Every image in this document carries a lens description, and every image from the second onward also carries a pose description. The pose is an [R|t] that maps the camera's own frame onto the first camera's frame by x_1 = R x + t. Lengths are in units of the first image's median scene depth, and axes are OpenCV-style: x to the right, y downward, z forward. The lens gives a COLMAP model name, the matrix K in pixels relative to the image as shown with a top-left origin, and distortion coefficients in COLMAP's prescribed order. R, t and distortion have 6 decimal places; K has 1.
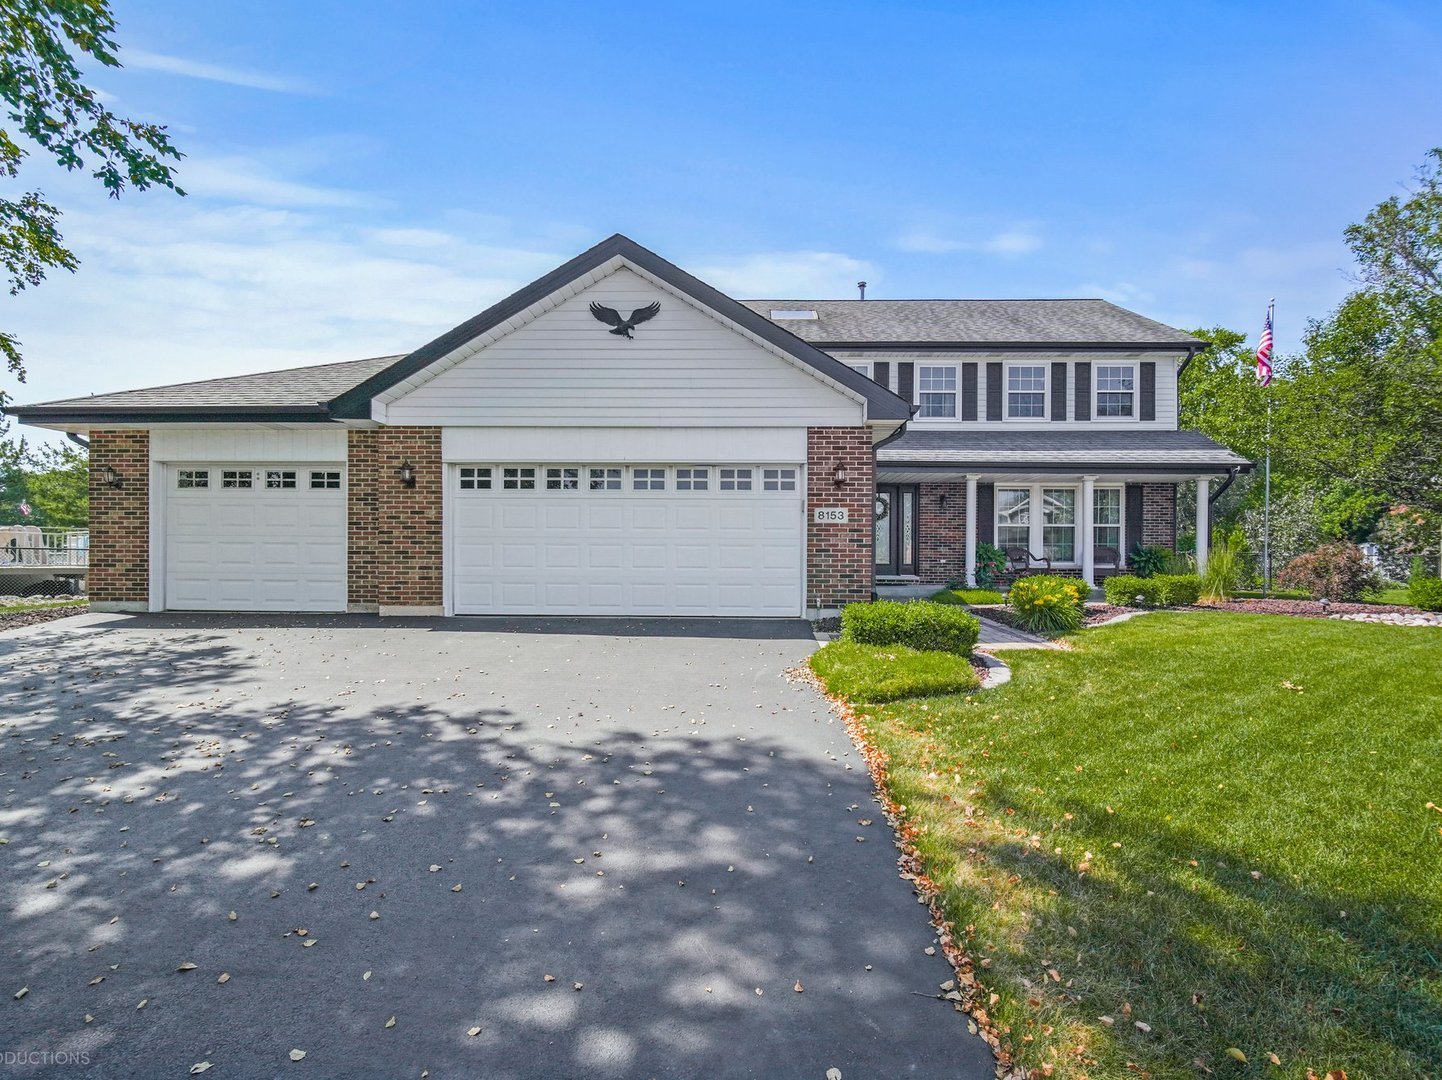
lens RADIAL K [[686.1, 0, 729.5], [0, 686.1, 562.7], [0, 0, 1]] dist [-0.002336, -0.002201]
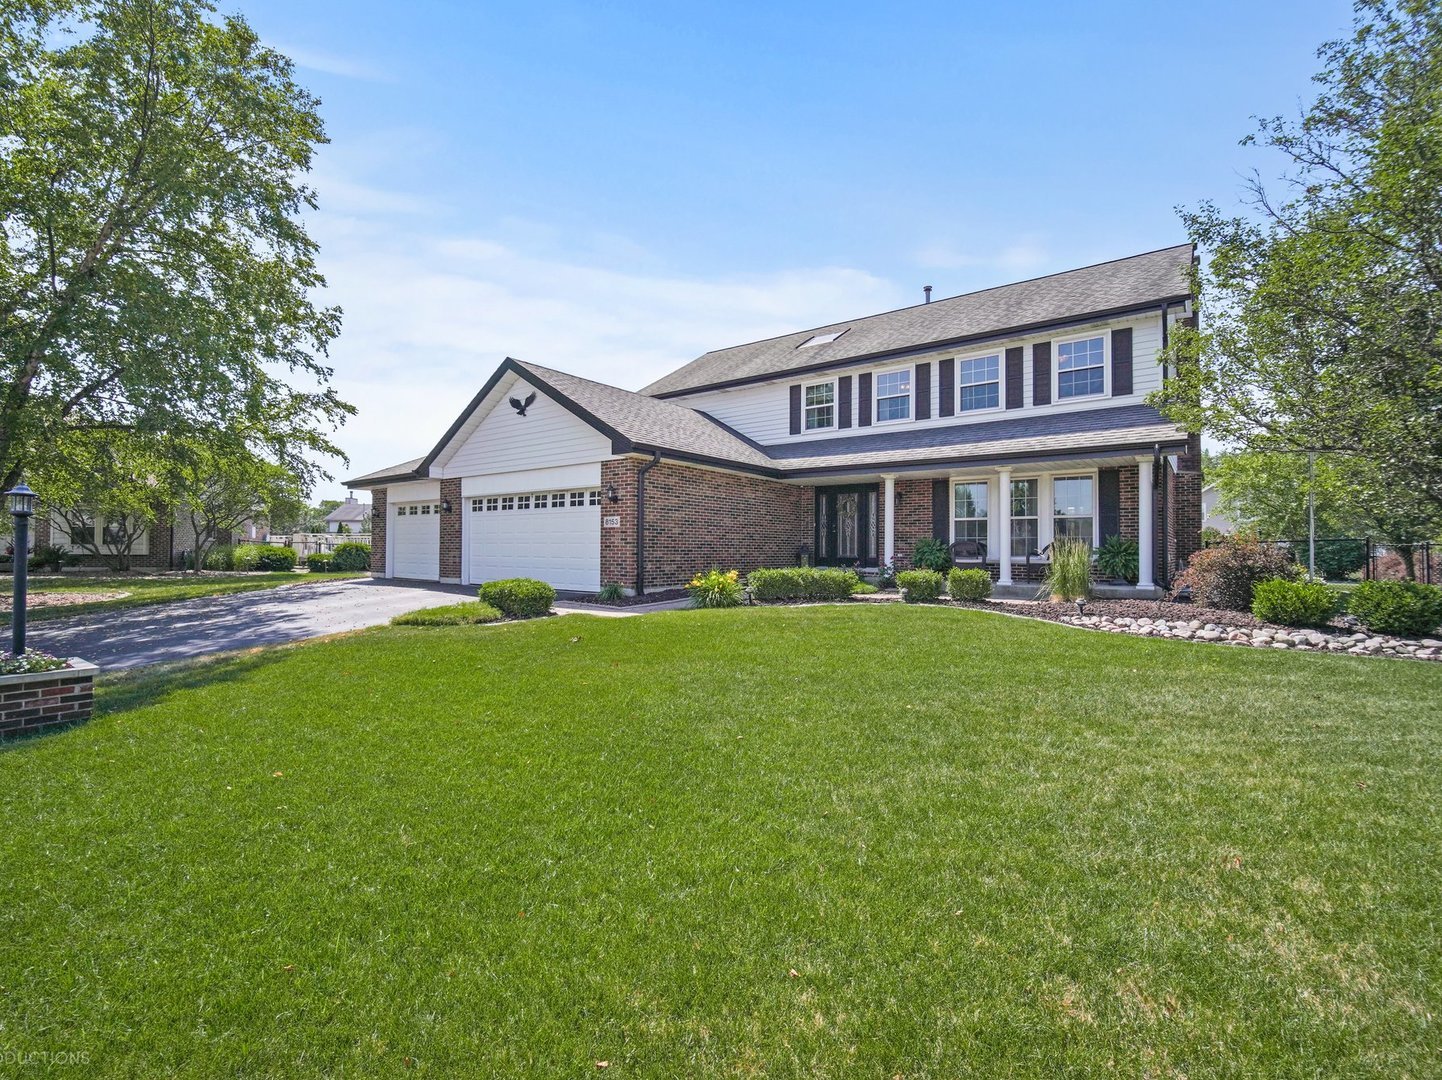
lens RADIAL K [[669.3, 0, 713.8], [0, 669.3, 544.1], [0, 0, 1]] dist [0.001083, -0.000266]
pose [[0.798726, -0.006205, -0.601663, 0.726964], [-0.005709, 0.999824, -0.017890, 0.000878], [0.601668, 0.017724, 0.798550, 0.006455]]
